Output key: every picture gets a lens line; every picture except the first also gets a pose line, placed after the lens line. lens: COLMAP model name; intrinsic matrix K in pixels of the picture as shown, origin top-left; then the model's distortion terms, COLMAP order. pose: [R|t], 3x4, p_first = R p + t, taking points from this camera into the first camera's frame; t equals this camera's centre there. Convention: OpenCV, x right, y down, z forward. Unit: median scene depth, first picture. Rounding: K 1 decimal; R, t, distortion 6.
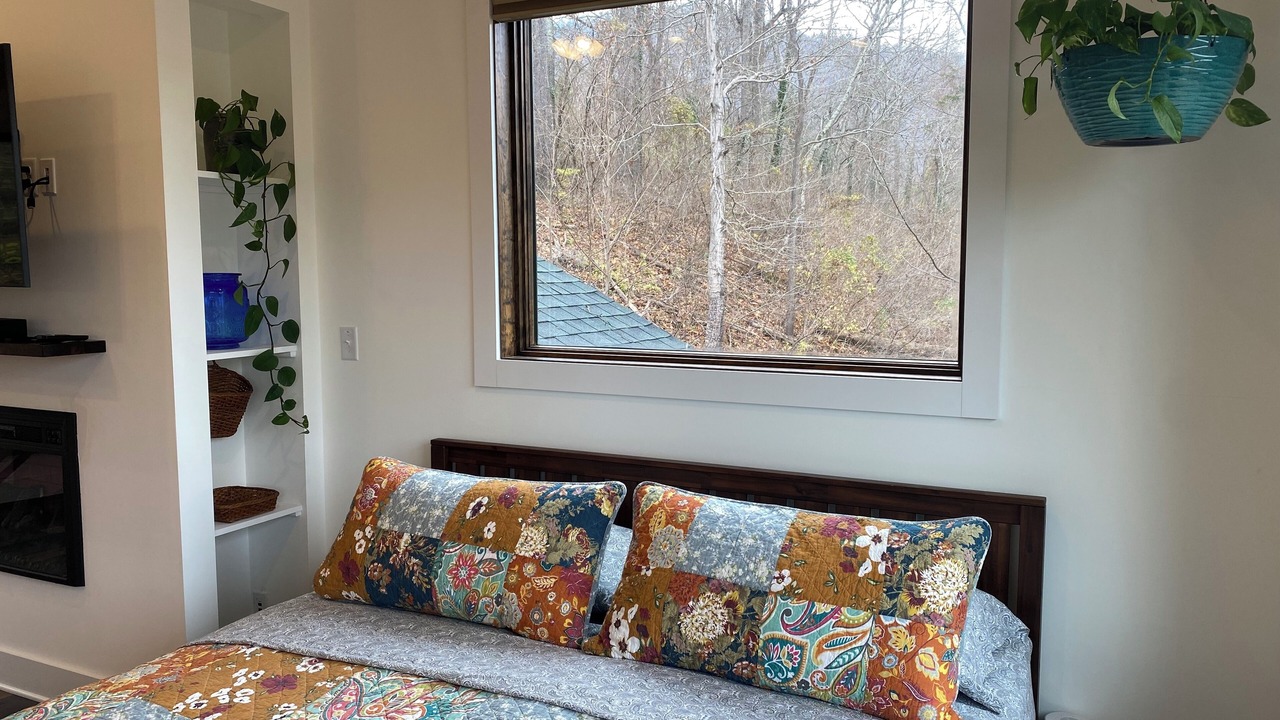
lens RADIAL K [[981.7, 0, 636.0], [0, 981.7, 373.6], [0, 0, 1]] dist [0.026219, -0.010837]
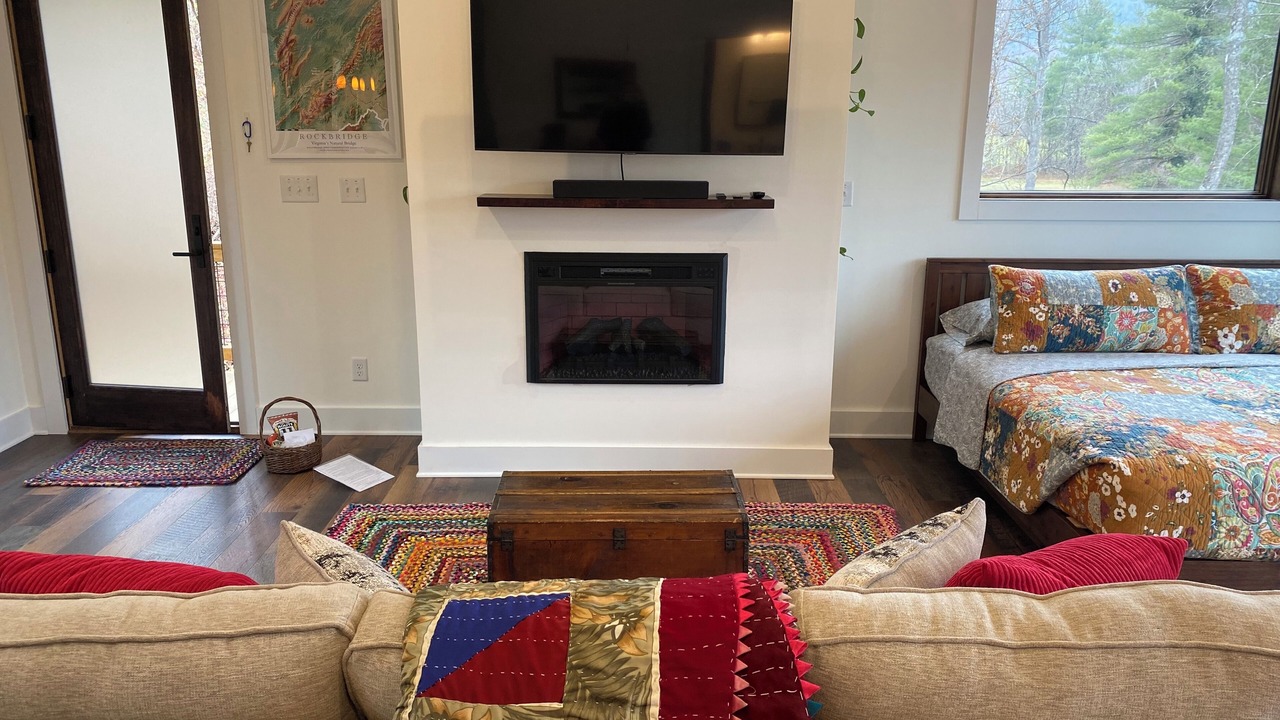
lens RADIAL K [[981.7, 0, 640.3], [0, 981.7, 353.1], [0, 0, 1]] dist [0.026219, -0.010837]
pose [[0.897720, -0.099516, 0.429181, -1.757621], [0.040886, 0.988769, 0.143750, -0.030926], [-0.438666, -0.111499, 0.891706, -0.197204]]
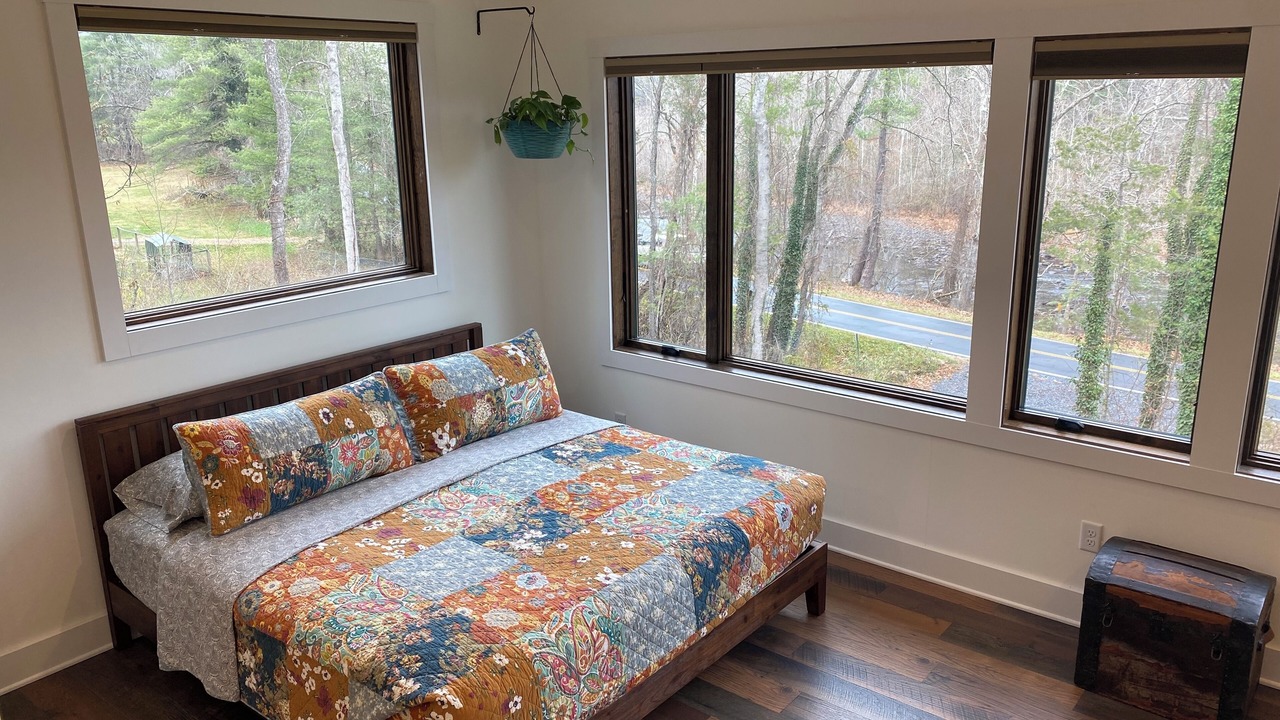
lens RADIAL K [[981.7, 0, 639.5], [0, 981.7, 359.6], [0, 0, 1]] dist [0.026219, -0.010837]
pose [[0.233499, -0.266696, 0.935068, -1.514752], [0.125496, 0.961873, 0.243004, -0.265055], [-0.964225, 0.060606, 0.258066, 0.158441]]
